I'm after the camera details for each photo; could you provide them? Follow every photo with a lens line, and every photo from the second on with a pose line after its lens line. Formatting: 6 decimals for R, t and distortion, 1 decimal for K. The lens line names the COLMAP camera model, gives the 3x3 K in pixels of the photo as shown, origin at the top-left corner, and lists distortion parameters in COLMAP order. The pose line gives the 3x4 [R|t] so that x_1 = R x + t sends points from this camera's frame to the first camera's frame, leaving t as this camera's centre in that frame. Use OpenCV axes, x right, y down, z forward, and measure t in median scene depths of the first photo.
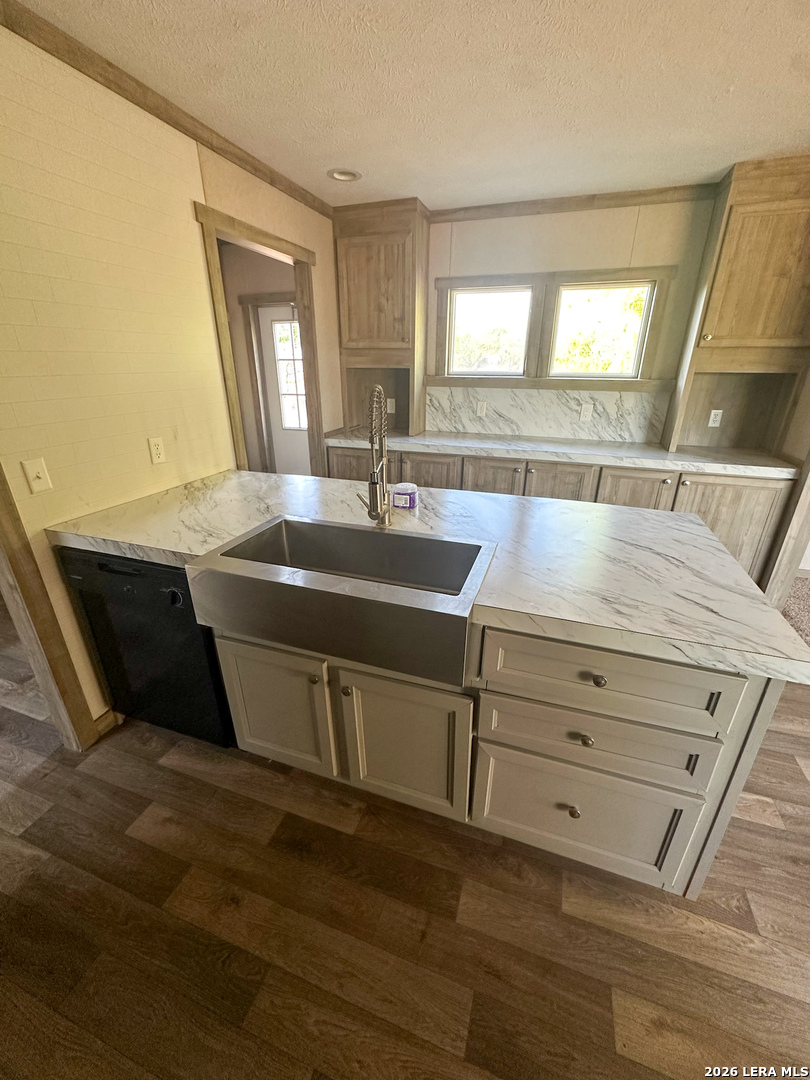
lens RADIAL K [[431.6, 0, 404.4], [0, 431.6, 539.0], [0, 0, 1]] dist [-0.002377, -0.000267]
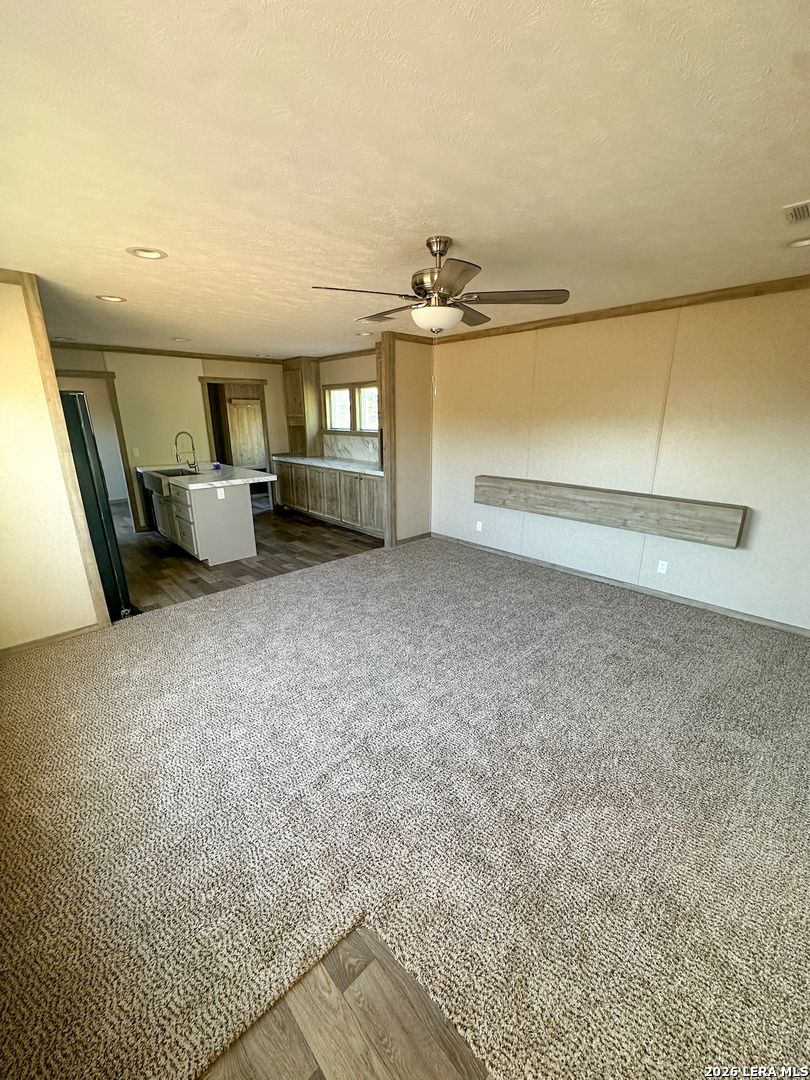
lens RADIAL K [[431.6, 0, 404.4], [0, 431.6, 539.0], [0, 0, 1]] dist [-0.002377, -0.000267]
pose [[0.885820, 0.121581, -0.447818, 1.515422], [-0.170071, 0.982975, -0.069541, 0.229887], [0.431739, 0.137761, 0.891416, -0.640481]]
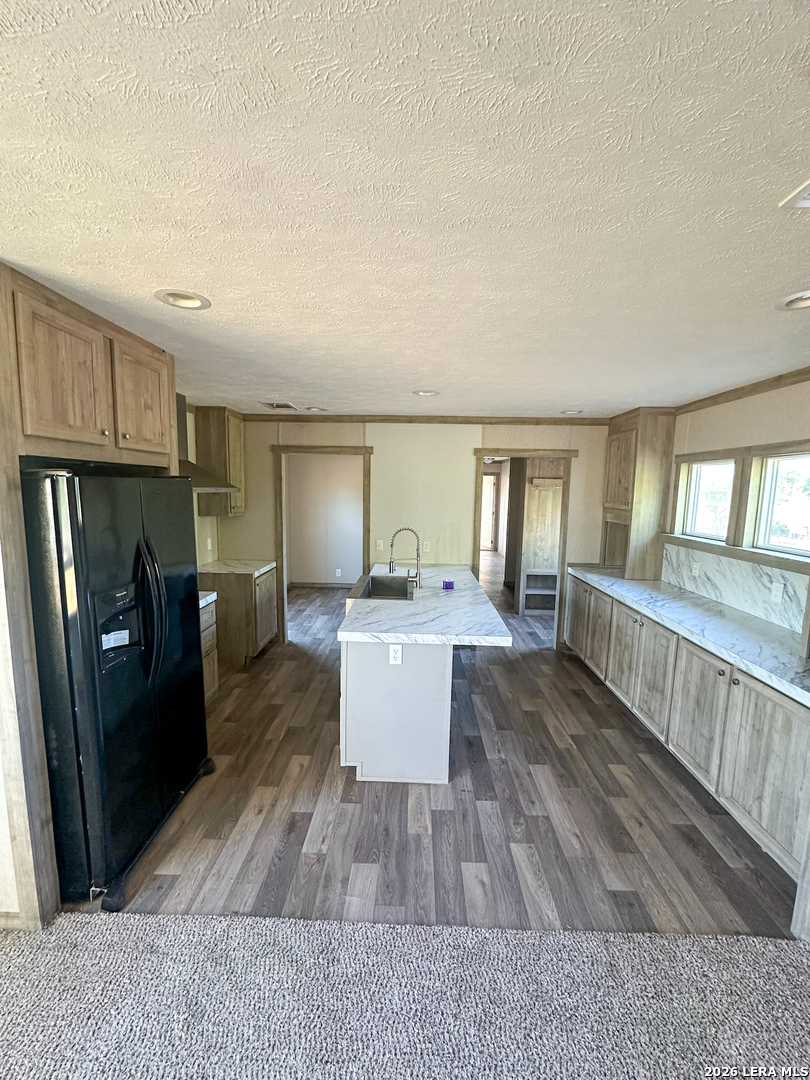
lens RADIAL K [[431.6, 0, 404.4], [0, 431.6, 539.0], [0, 0, 1]] dist [-0.002377, -0.000267]
pose [[0.301883, 0.116396, -0.946213, 0.996147], [-0.381277, 0.924427, -0.007927, -0.109817], [0.873782, 0.363162, 0.323448, 0.067719]]
